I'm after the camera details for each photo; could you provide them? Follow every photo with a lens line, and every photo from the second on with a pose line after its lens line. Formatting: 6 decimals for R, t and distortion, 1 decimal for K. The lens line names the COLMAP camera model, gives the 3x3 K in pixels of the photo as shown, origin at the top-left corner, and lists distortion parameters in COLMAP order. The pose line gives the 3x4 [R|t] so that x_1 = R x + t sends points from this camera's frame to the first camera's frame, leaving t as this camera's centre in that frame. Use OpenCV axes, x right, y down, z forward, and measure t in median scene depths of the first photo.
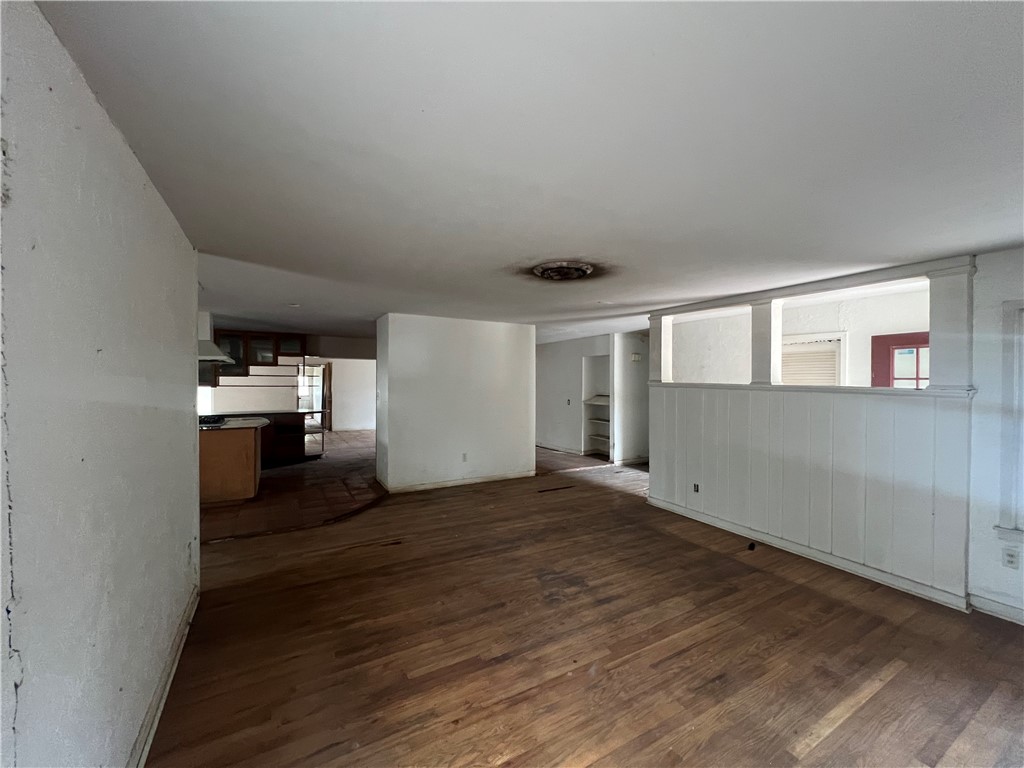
lens RADIAL K [[414.8, 0, 511.7], [0, 414.8, 382.3], [0, 0, 1]] dist [0.001147, 0.000256]
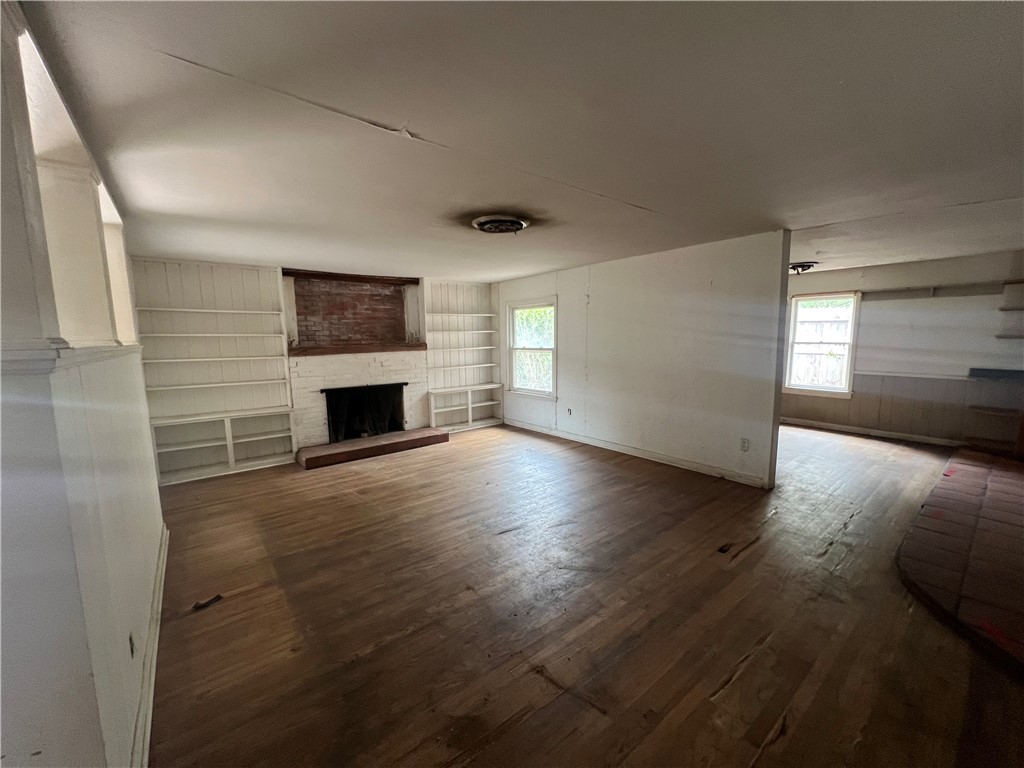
lens RADIAL K [[407.2, 0, 512.0], [0, 407.2, 384.0], [0, 0, 1]] dist [-0.001896, -0.000247]
pose [[-0.989047, 0.026197, -0.145260, 0.257349], [0.006583, 0.990974, 0.133893, -0.016825], [0.147456, 0.131471, -0.980292, 2.079108]]
